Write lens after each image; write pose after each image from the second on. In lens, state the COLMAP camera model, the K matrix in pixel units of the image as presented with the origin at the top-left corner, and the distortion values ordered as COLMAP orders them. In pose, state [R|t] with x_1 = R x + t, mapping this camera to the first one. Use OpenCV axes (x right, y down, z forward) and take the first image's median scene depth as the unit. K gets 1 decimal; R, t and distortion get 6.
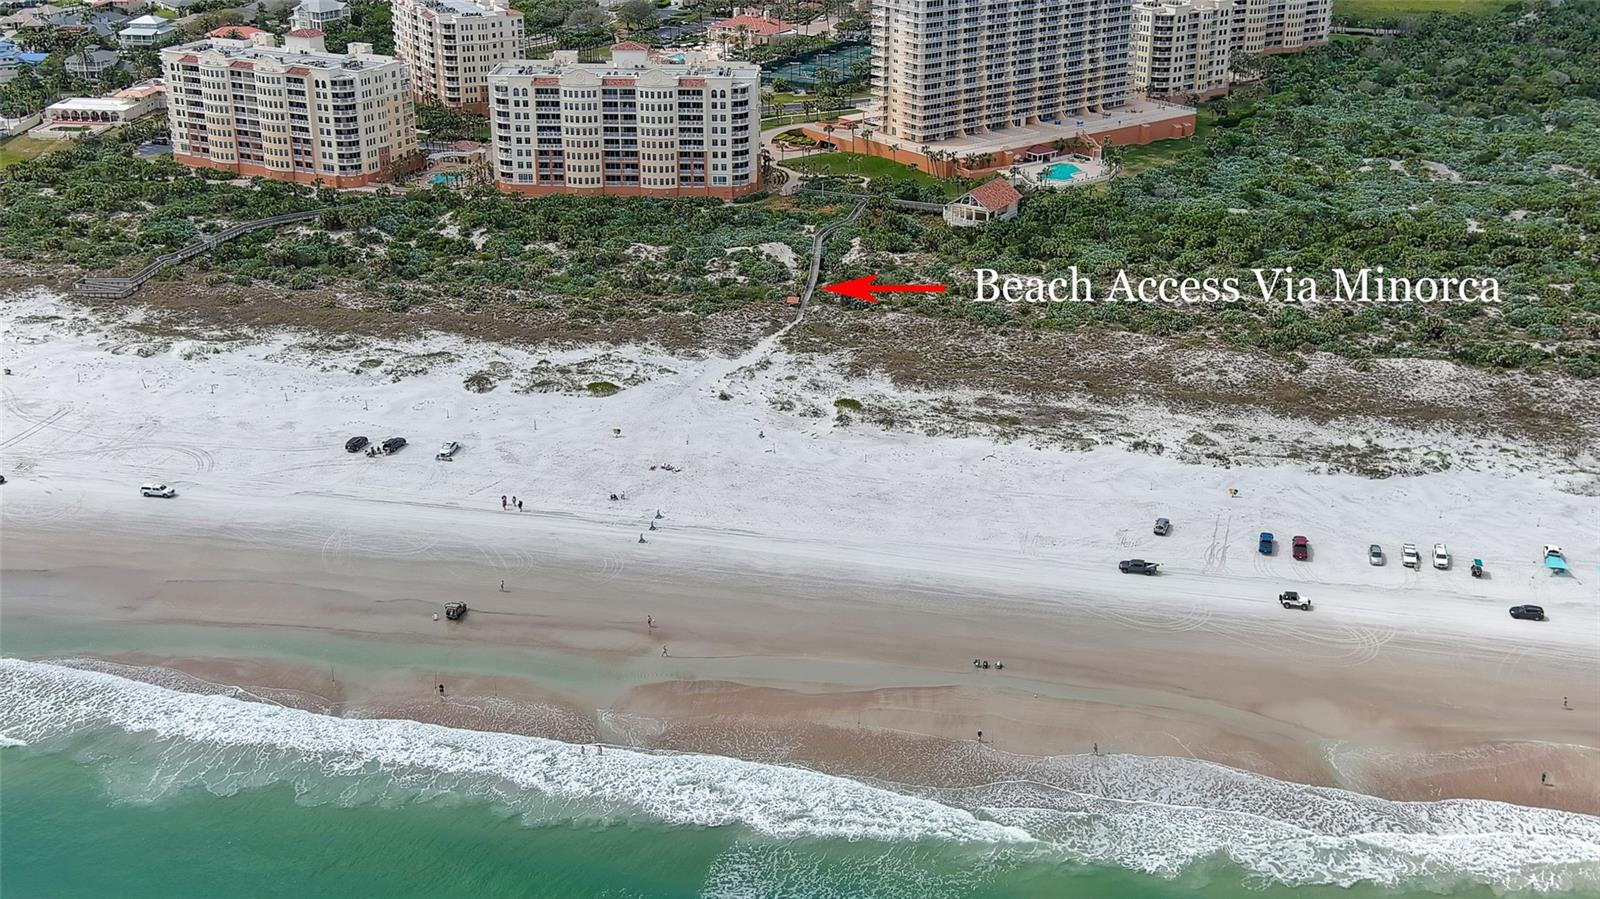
lens RADIAL K [[1839.6, 0, 806.0], [0, 1839.6, 447.5], [0, 0, 1]] dist [0.054708, -0.172535]
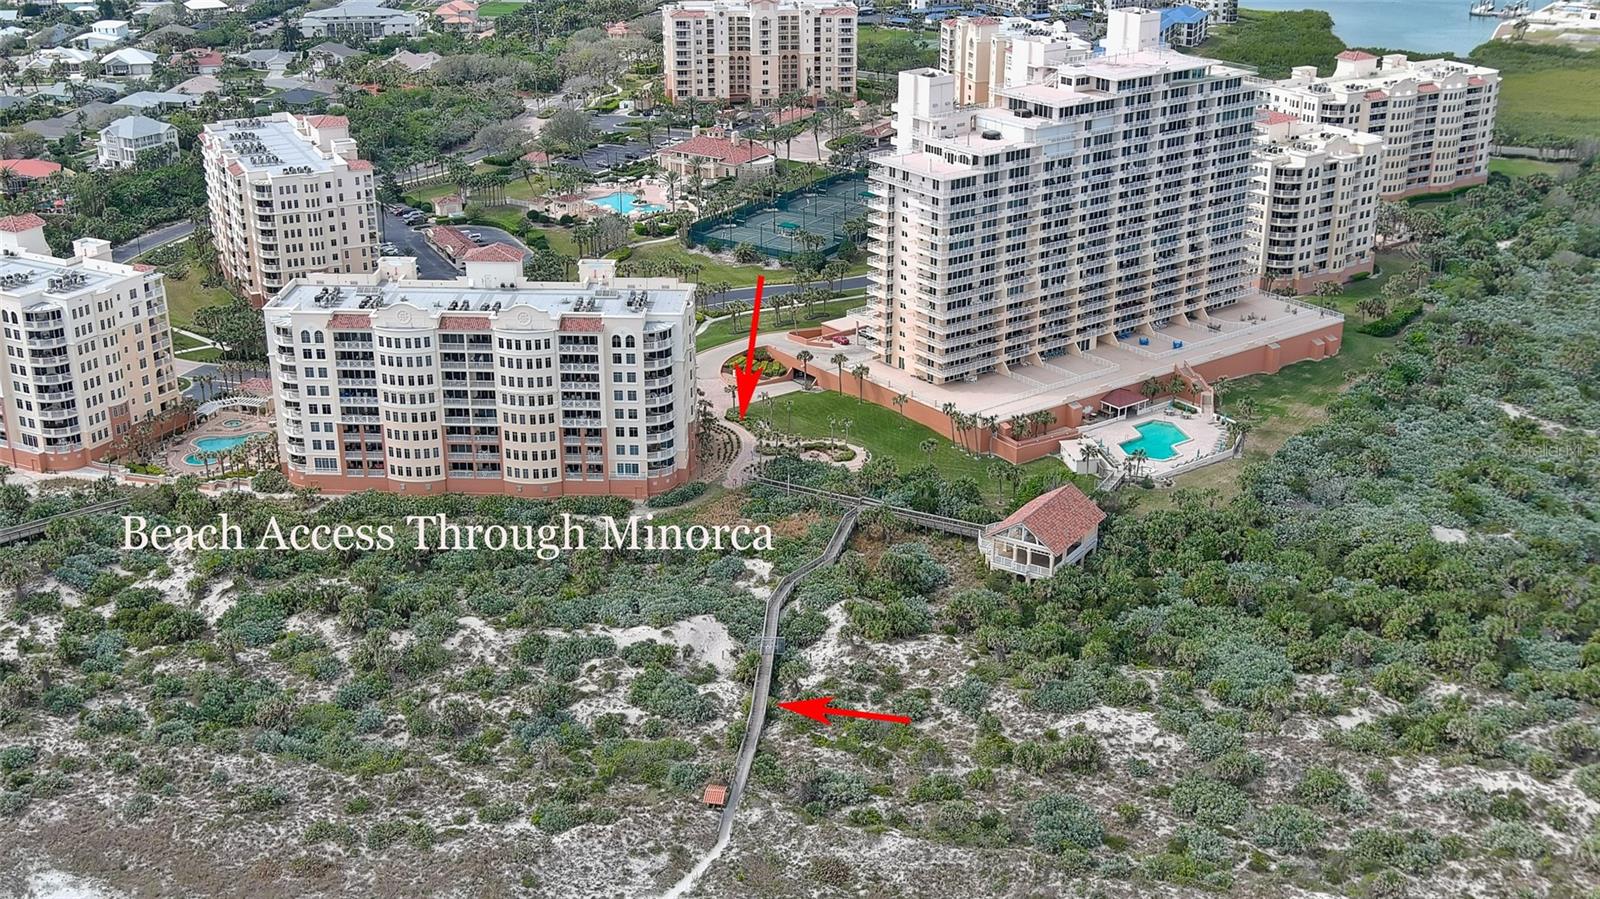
lens RADIAL K [[1839.6, 0, 806.0], [0, 1839.6, 447.5], [0, 0, 1]] dist [0.054708, -0.172535]
pose [[0.999961, 0.002119, -0.008607, 0.020179], [-0.002177, 0.999976, -0.006639, -0.145553], [0.008593, 0.006657, 0.999941, 0.353224]]
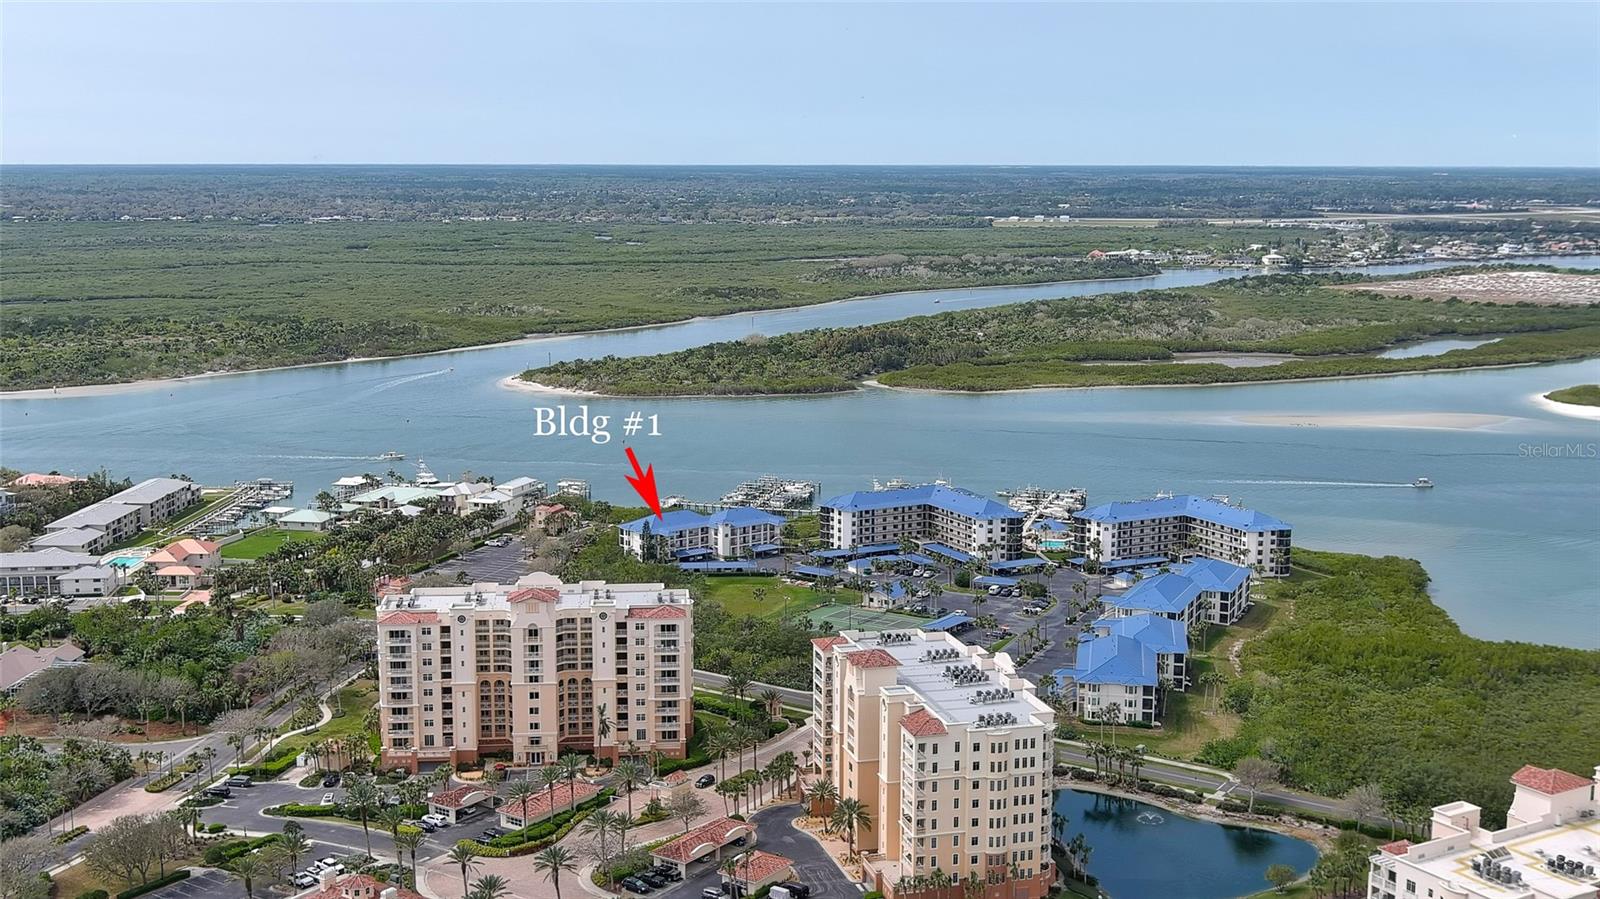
lens RADIAL K [[1839.6, 0, 806.0], [0, 1839.6, 447.5], [0, 0, 1]] dist [0.054708, -0.172535]
pose [[0.999575, 0.006517, -0.028424, 0.099842], [-0.012859, 0.973329, -0.229052, -0.308805], [0.026173, 0.229320, 0.972999, 0.755647]]
